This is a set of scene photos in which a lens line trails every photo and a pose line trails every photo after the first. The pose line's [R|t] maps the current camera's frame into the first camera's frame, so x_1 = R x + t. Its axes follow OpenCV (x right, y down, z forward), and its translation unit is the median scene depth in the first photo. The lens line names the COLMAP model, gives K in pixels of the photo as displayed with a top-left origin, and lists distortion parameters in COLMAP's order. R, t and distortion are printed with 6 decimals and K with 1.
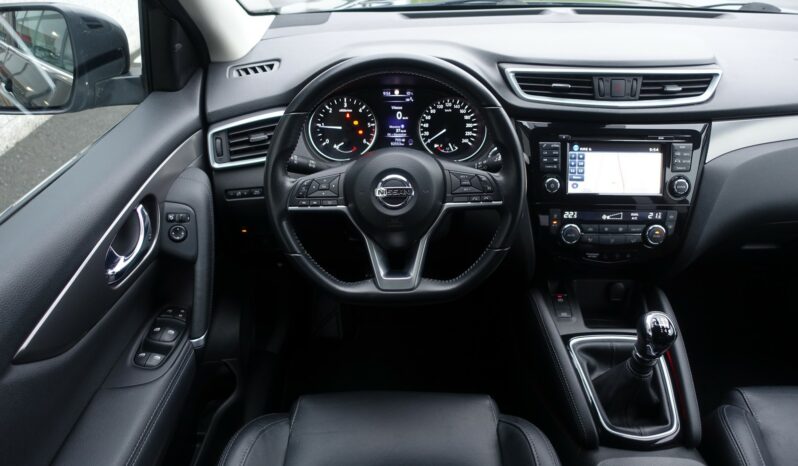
lens RADIAL K [[538.5, 0, 402.8], [0, 538.5, 229.9], [0, 0, 1]] dist [-0.008086, 0.002118]
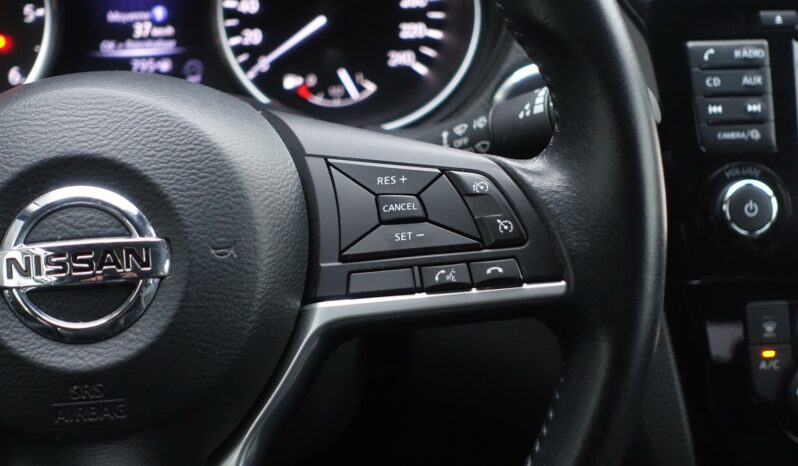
lens RADIAL K [[1539.6, 0, 400.6], [0, 1539.6, 233.3], [0, 0, 1]] dist [-0.176054, 0.000000]
pose [[0.994457, -0.047997, 0.093545, 0.047250], [0.056529, 0.994263, -0.090808, -0.015372], [-0.088650, 0.095593, 0.991465, 0.305650]]
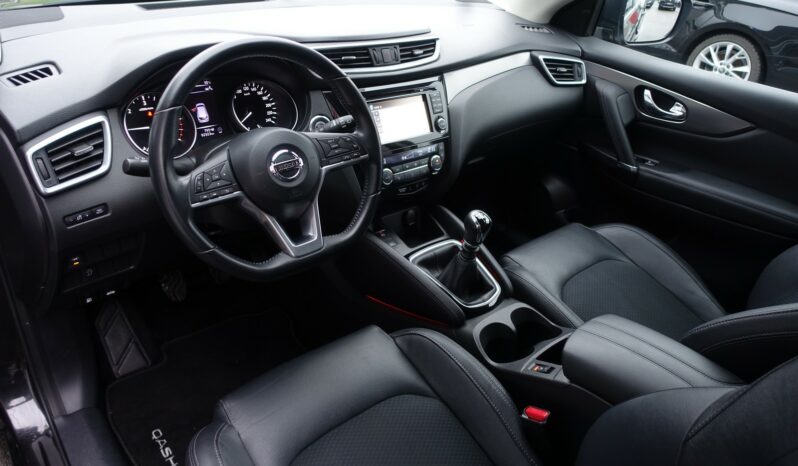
lens RADIAL K [[538.5, 0, 396.9], [0, 538.5, 228.3], [0, 0, 1]] dist [-0.008086, 0.002118]
pose [[0.759221, -0.280165, 0.587444, -0.431050], [0.271966, 0.956591, 0.104727, -0.002453], [-0.591285, 0.080254, 0.802460, 0.008323]]
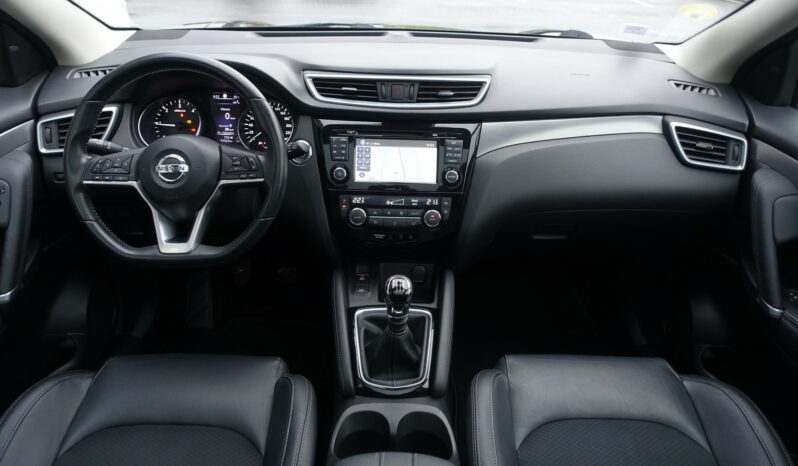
lens RADIAL K [[538.5, 0, 397.8], [0, 538.5, 229.6], [0, 0, 1]] dist [-0.008086, 0.002118]
pose [[0.999743, 0.014578, 0.017345, 0.382937], [-0.013416, 0.997776, -0.065293, 0.110298], [-0.018259, 0.065044, 0.997715, -0.147023]]
